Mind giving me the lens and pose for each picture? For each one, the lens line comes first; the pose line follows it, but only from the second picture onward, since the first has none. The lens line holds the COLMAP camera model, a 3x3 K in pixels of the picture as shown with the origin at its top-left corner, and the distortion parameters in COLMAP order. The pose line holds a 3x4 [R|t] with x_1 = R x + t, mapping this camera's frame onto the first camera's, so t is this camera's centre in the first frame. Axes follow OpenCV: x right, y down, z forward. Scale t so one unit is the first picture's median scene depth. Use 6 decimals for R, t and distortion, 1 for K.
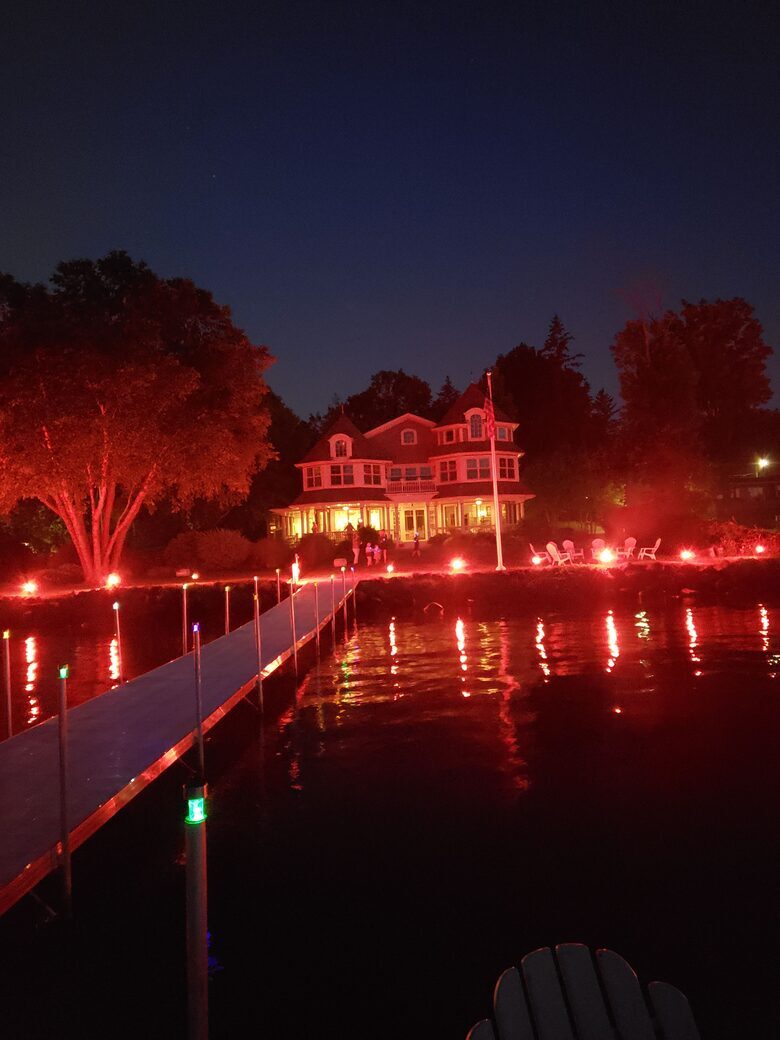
lens RADIAL K [[734.0, 0, 391.0], [0, 734.0, 518.2], [0, 0, 1]] dist [0.007315, 0.000920]
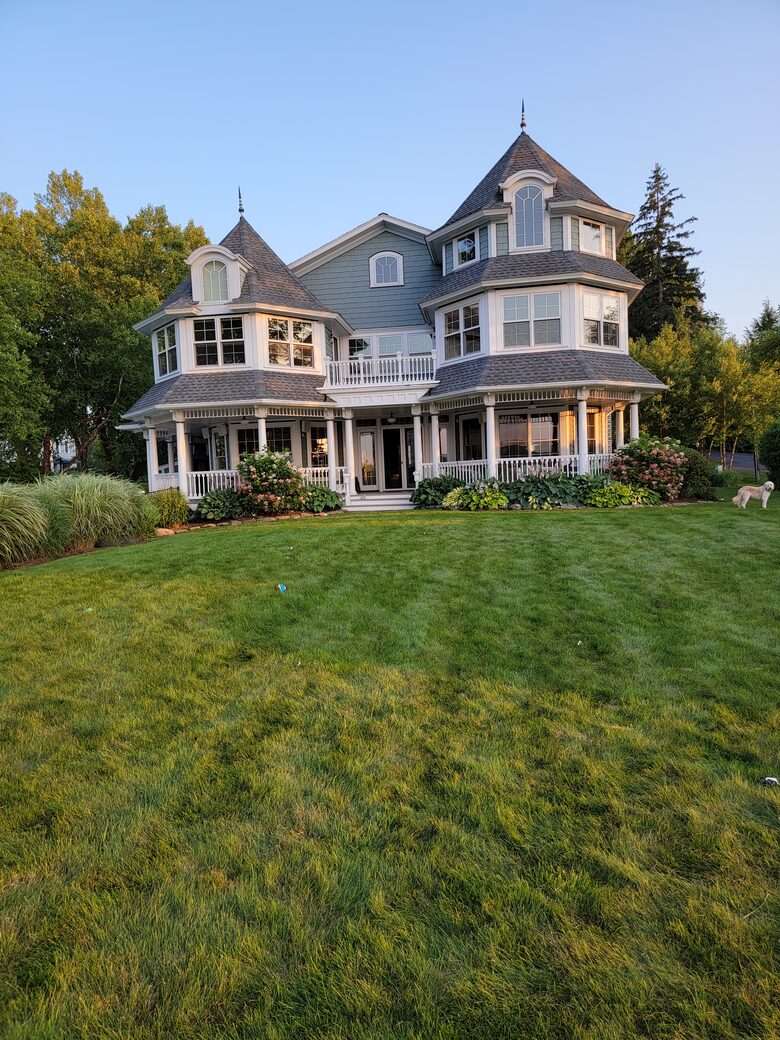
lens RADIAL K [[734.0, 0, 388.6], [0, 734.0, 526.6], [0, 0, 1]] dist [0.007315, 0.000920]
pose [[0.996043, 0.009053, -0.088405, 0.074237], [-0.000648, 0.995511, 0.094643, 0.009560], [0.088865, -0.094212, 0.991578, 0.556122]]
